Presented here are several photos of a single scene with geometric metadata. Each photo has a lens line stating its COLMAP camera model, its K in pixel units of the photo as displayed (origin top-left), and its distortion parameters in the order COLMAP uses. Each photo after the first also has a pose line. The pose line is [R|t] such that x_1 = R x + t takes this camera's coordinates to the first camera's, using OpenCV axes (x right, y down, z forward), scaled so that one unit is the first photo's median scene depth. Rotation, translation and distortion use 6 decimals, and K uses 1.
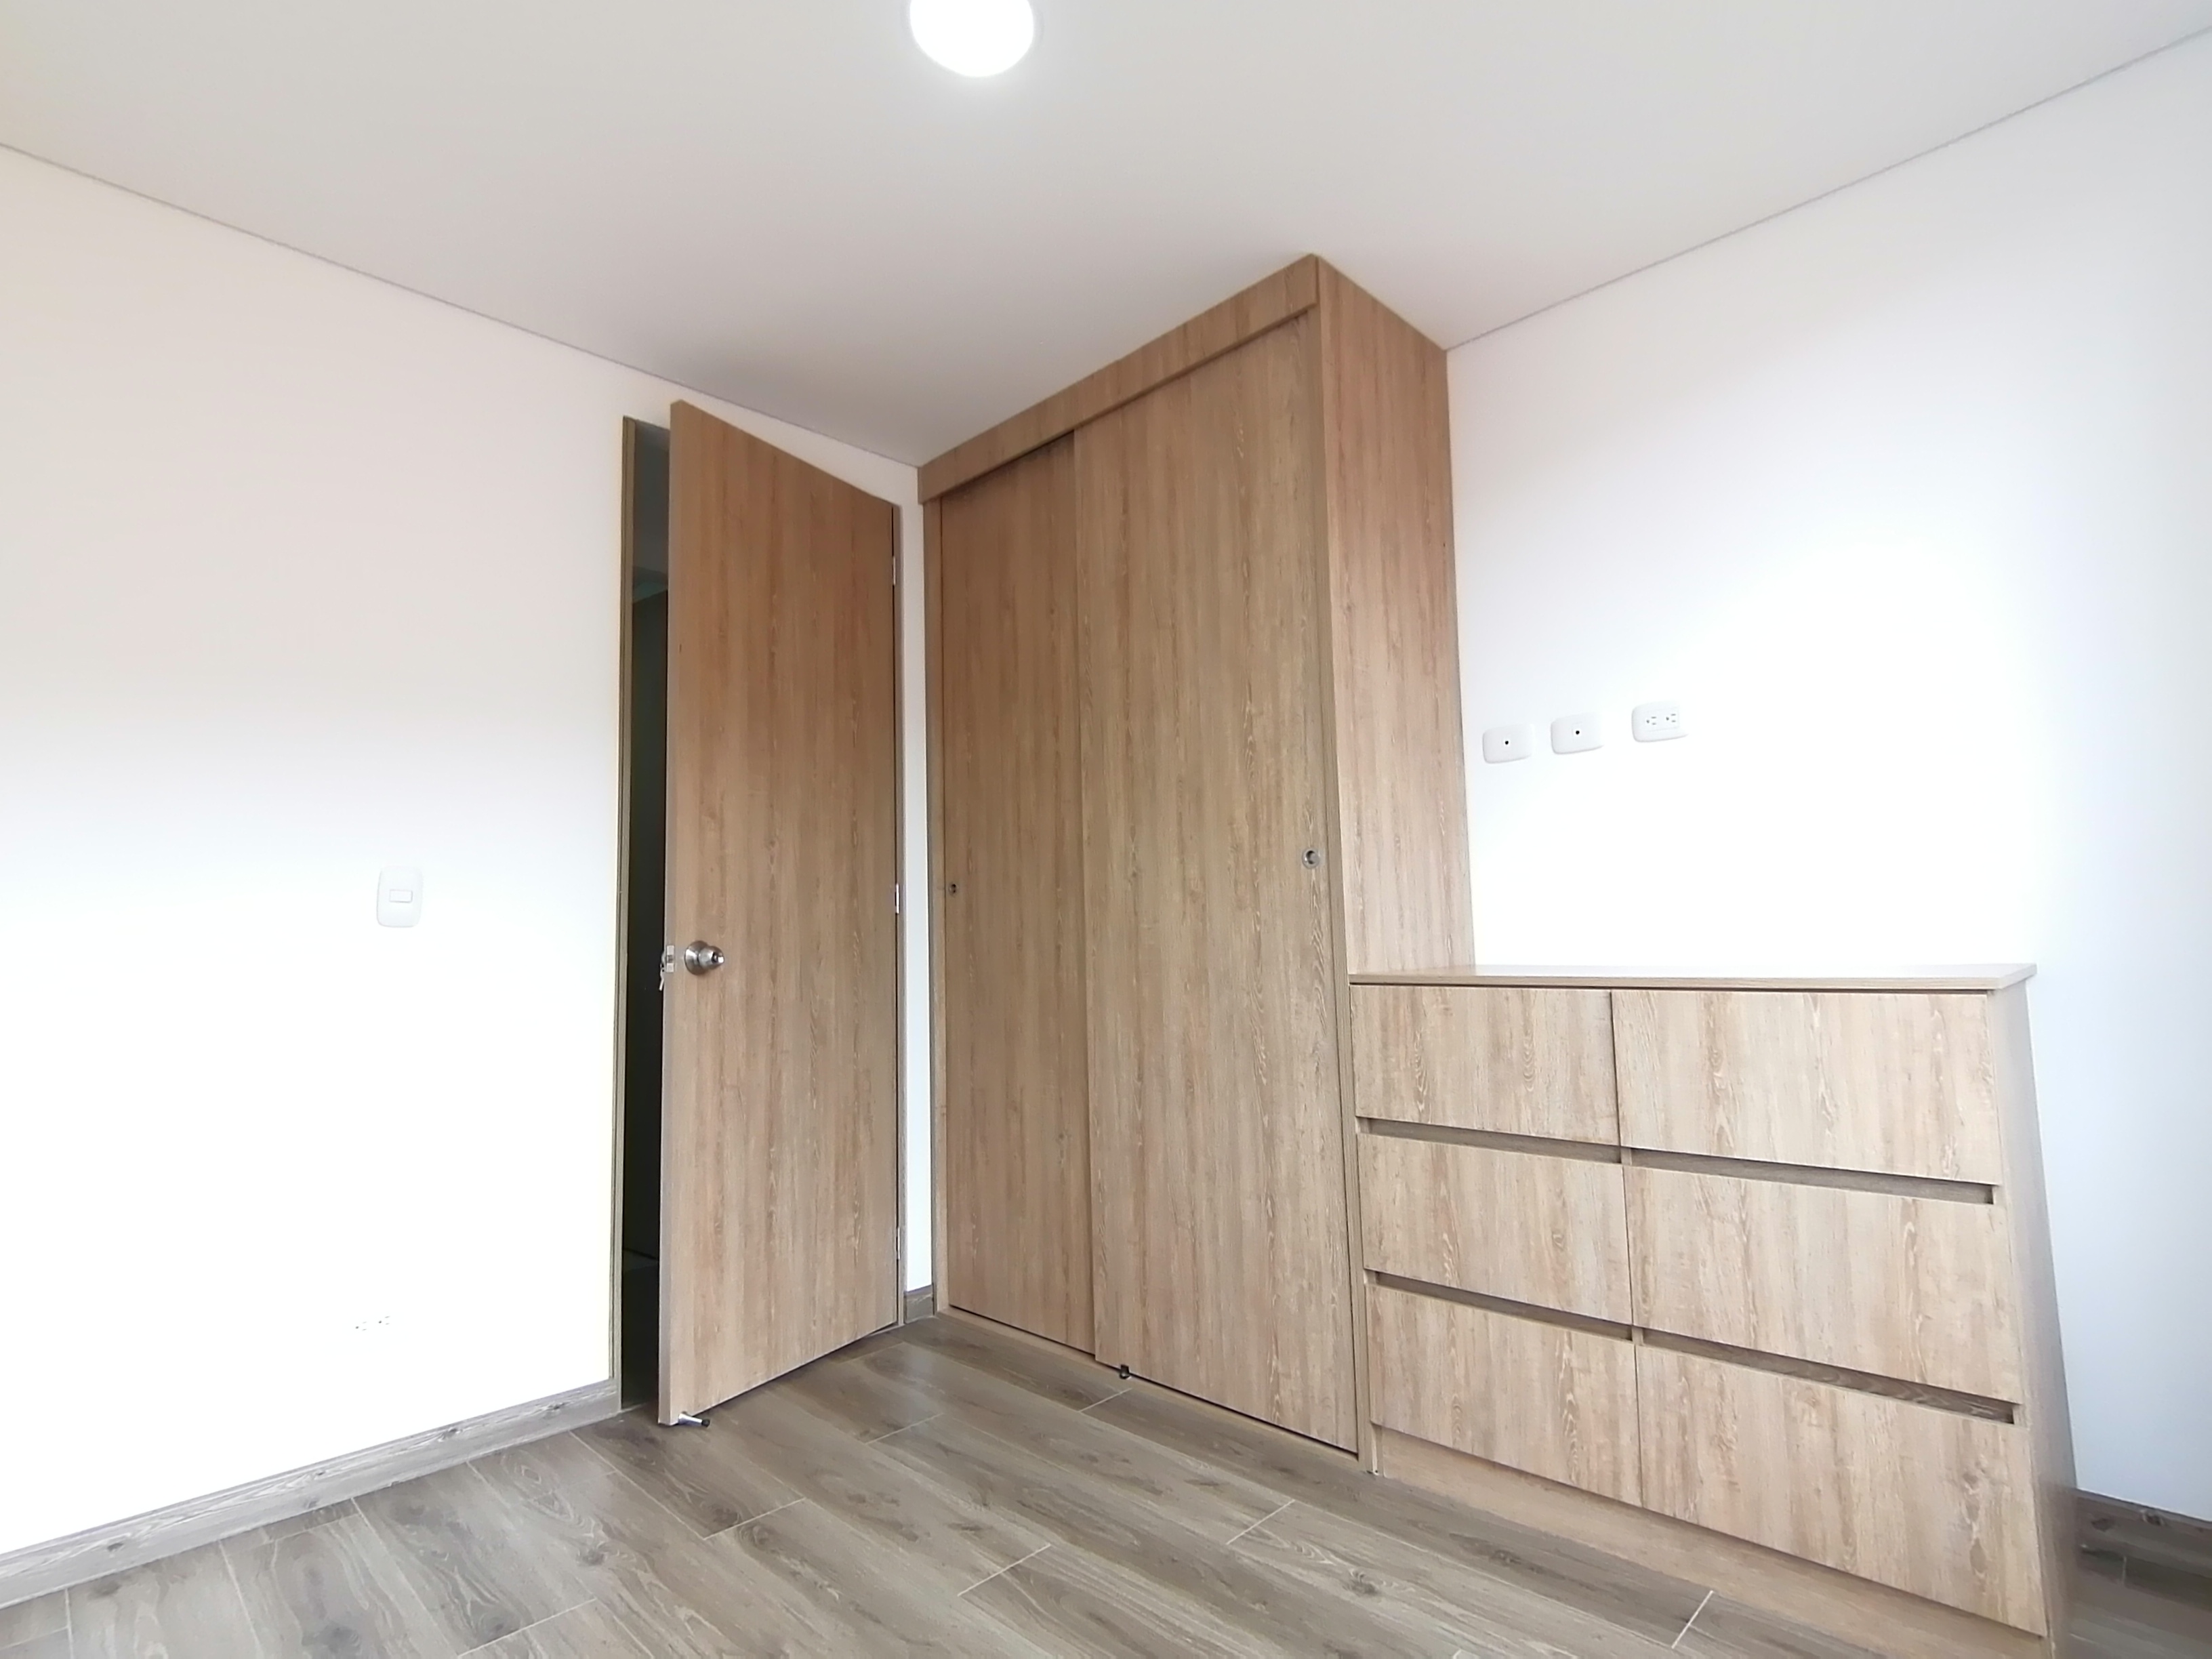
lens RADIAL K [[1141.0, 0, 1133.7], [0, 1141.0, 844.5], [0, 0, 1]] dist [0.008121, -0.005624]
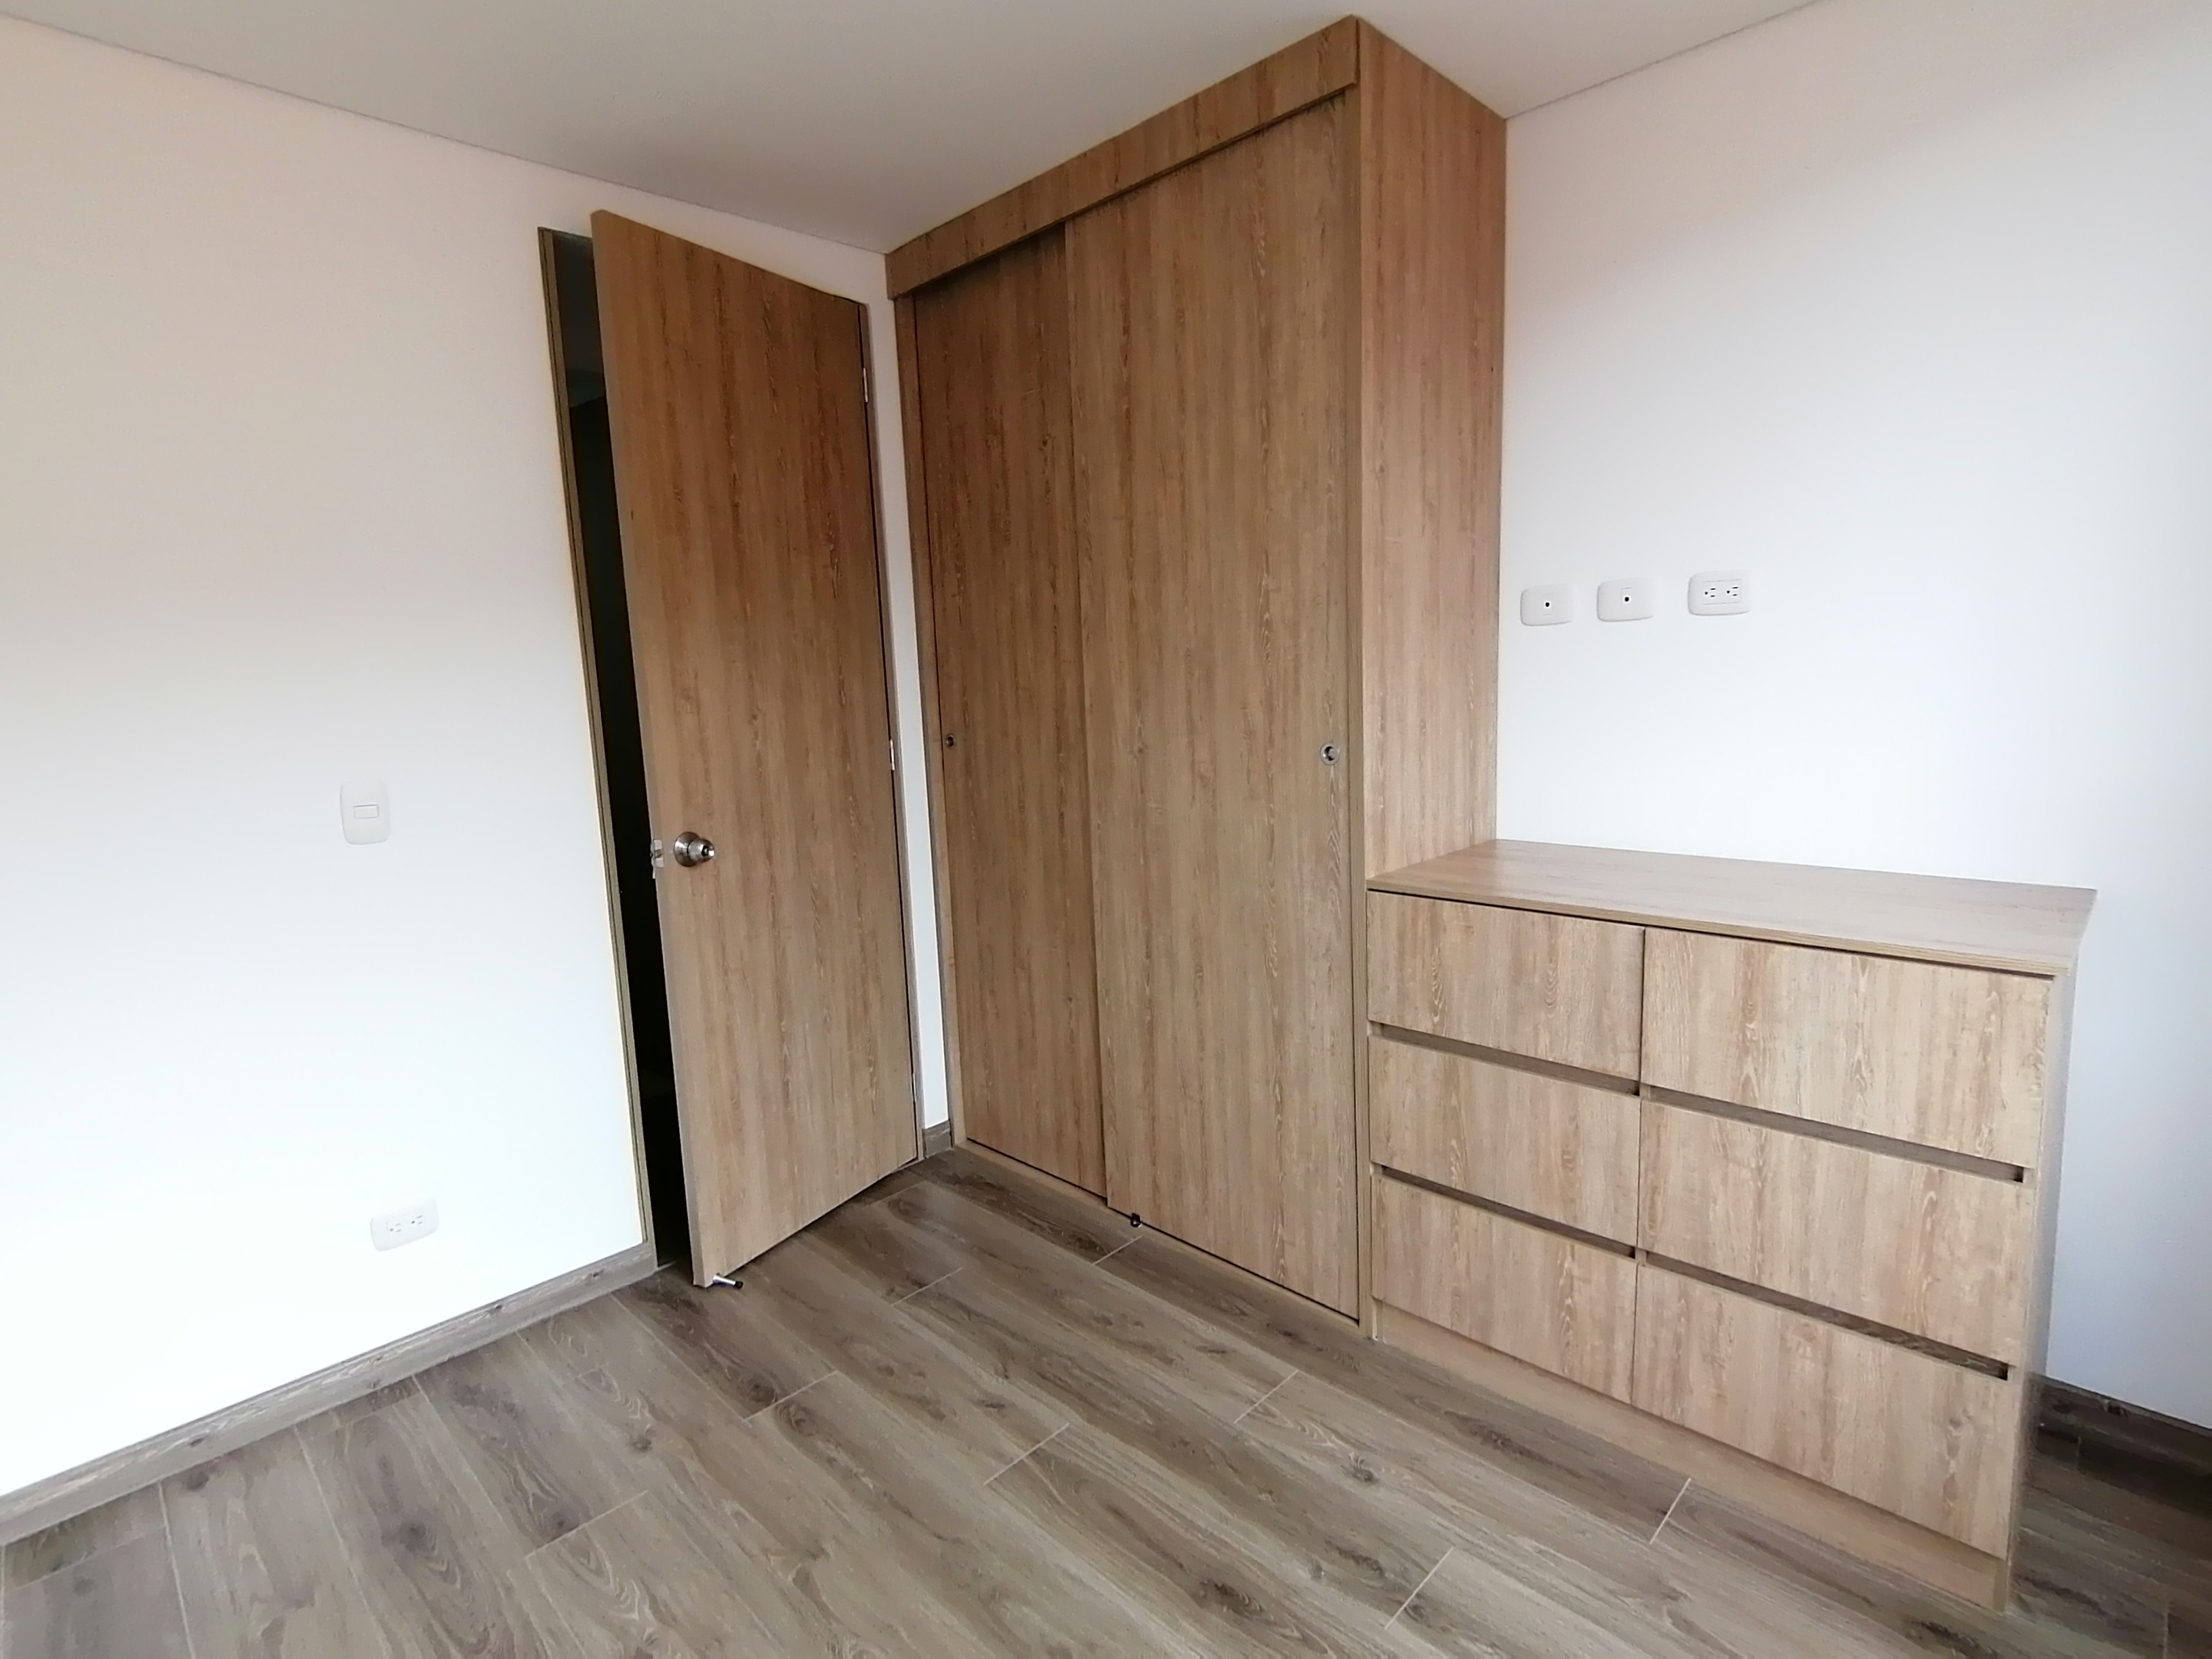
lens RADIAL K [[1141.0, 0, 1130.4], [0, 1141.0, 844.3], [0, 0, 1]] dist [0.008121, -0.005624]
pose [[0.999921, -0.010209, -0.007365, -0.001846], [0.011642, 0.972509, 0.232574, -0.130637], [0.004788, -0.232642, 0.972551, 0.070749]]
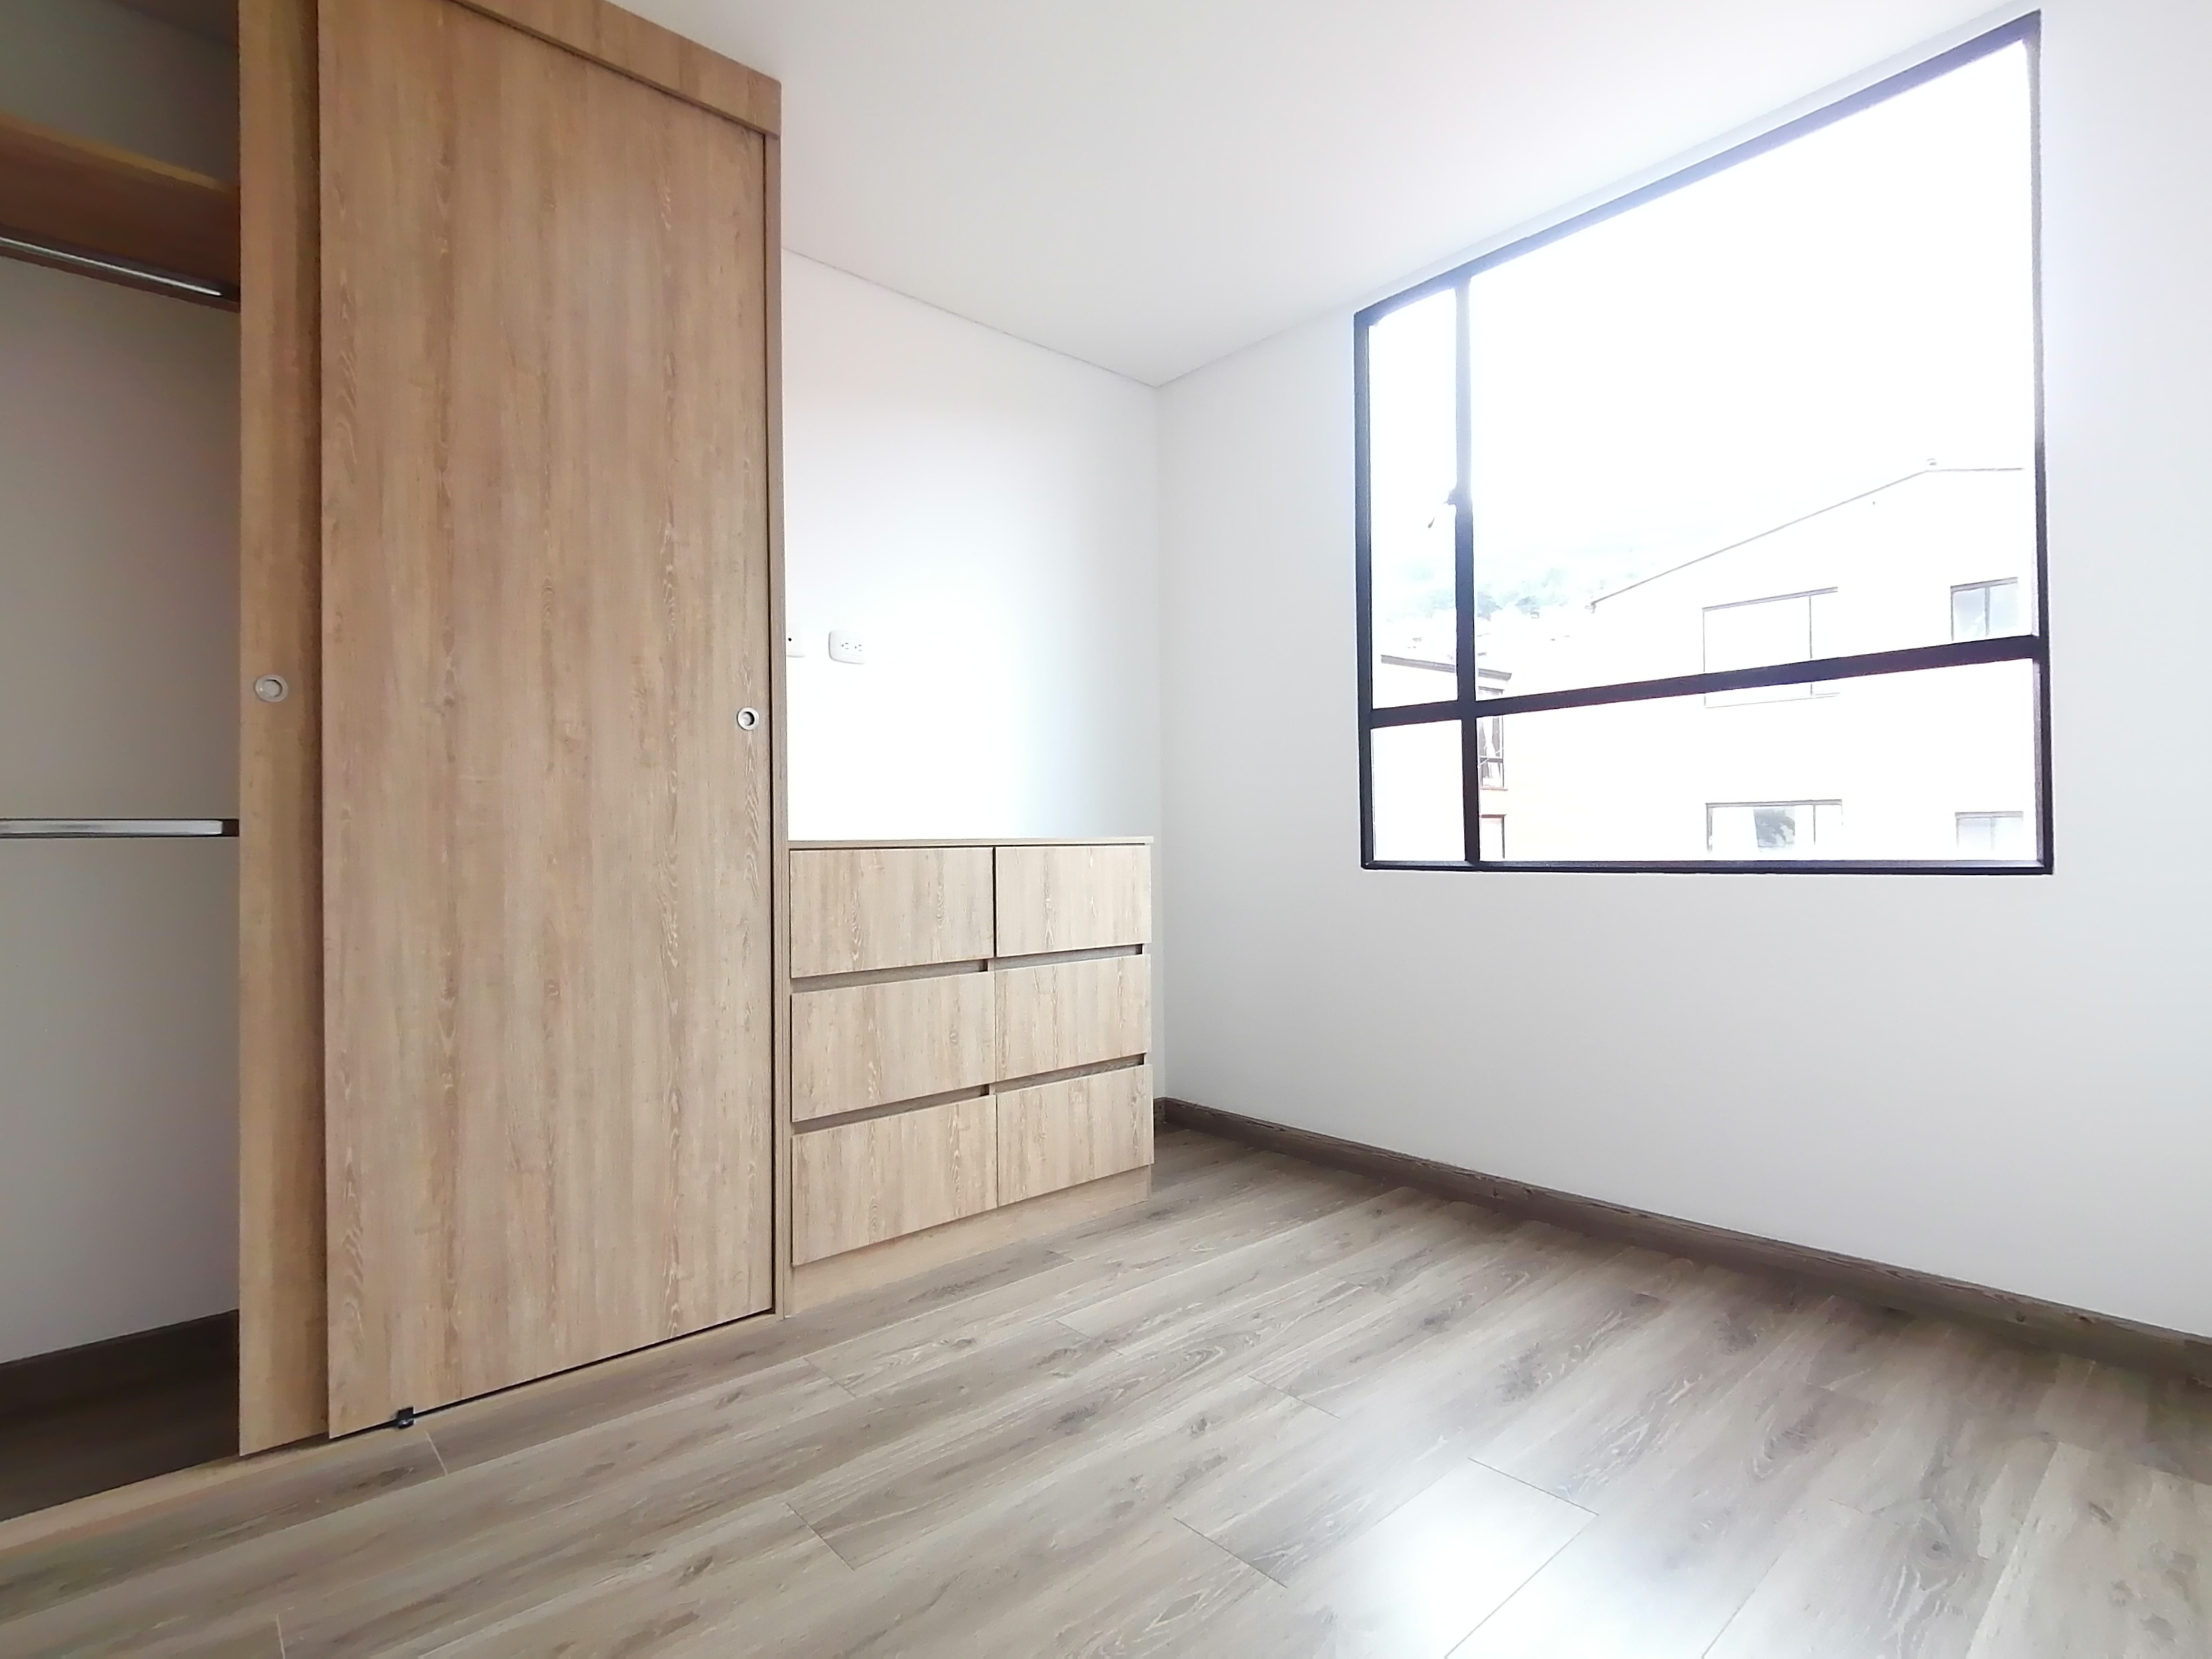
lens RADIAL K [[1141.0, 0, 1092.8], [0, 1141.0, 868.0], [0, 0, 1]] dist [0.008121, -0.005624]
pose [[0.047500, 0.005092, 0.998858, -0.748989], [-0.065255, 0.997867, -0.001984, 0.114487], [-0.996737, -0.065086, 0.047731, 0.637679]]
